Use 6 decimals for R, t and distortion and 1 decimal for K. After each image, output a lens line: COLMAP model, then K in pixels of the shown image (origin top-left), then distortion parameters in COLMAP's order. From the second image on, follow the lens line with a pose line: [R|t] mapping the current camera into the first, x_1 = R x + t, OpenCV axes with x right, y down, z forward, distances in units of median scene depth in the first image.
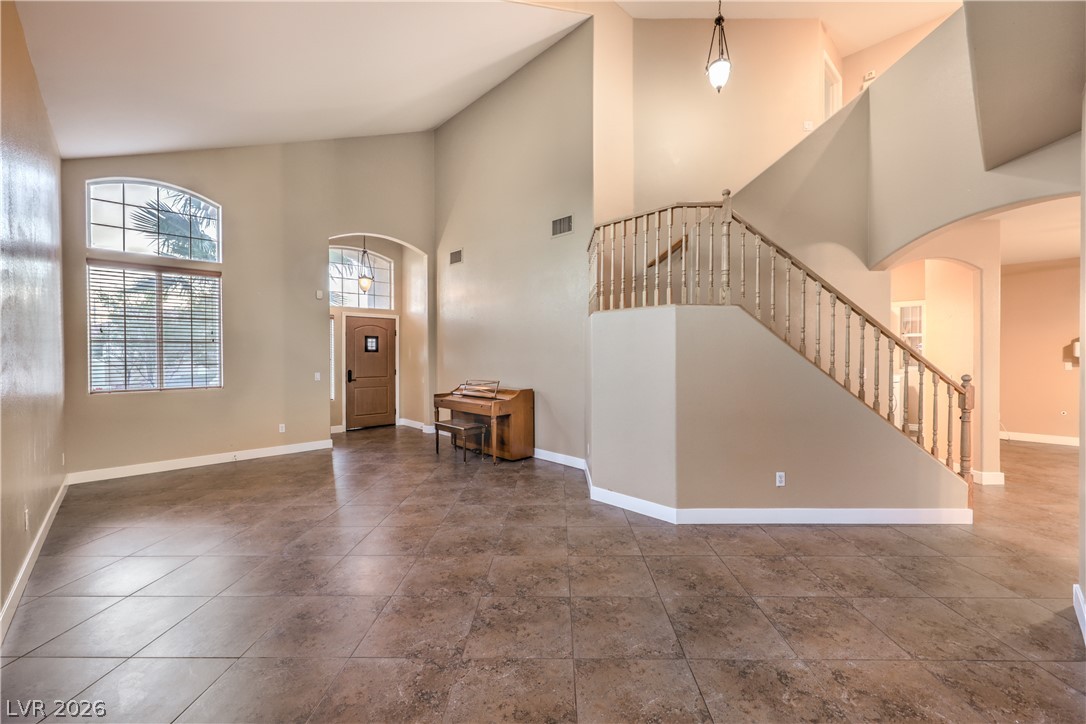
lens RADIAL K [[447.8, 0, 545.7], [0, 447.8, 363.1], [0, 0, 1]] dist [0.002458, -0.000970]
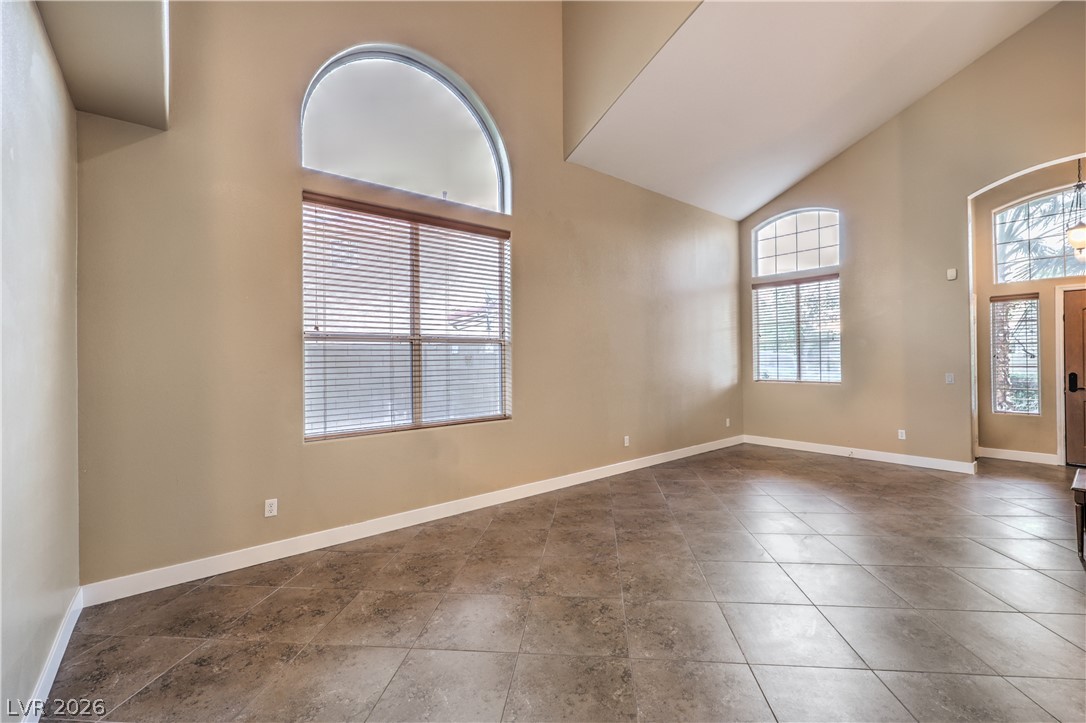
lens RADIAL K [[447.8, 0, 545.3], [0, 447.8, 355.4], [0, 0, 1]] dist [0.002458, -0.000970]
pose [[-0.077876, -0.000991, -0.996963, 0.429040], [-0.007319, 0.999973, -0.000422, -0.006221], [0.996936, 0.007264, -0.077881, 0.454298]]
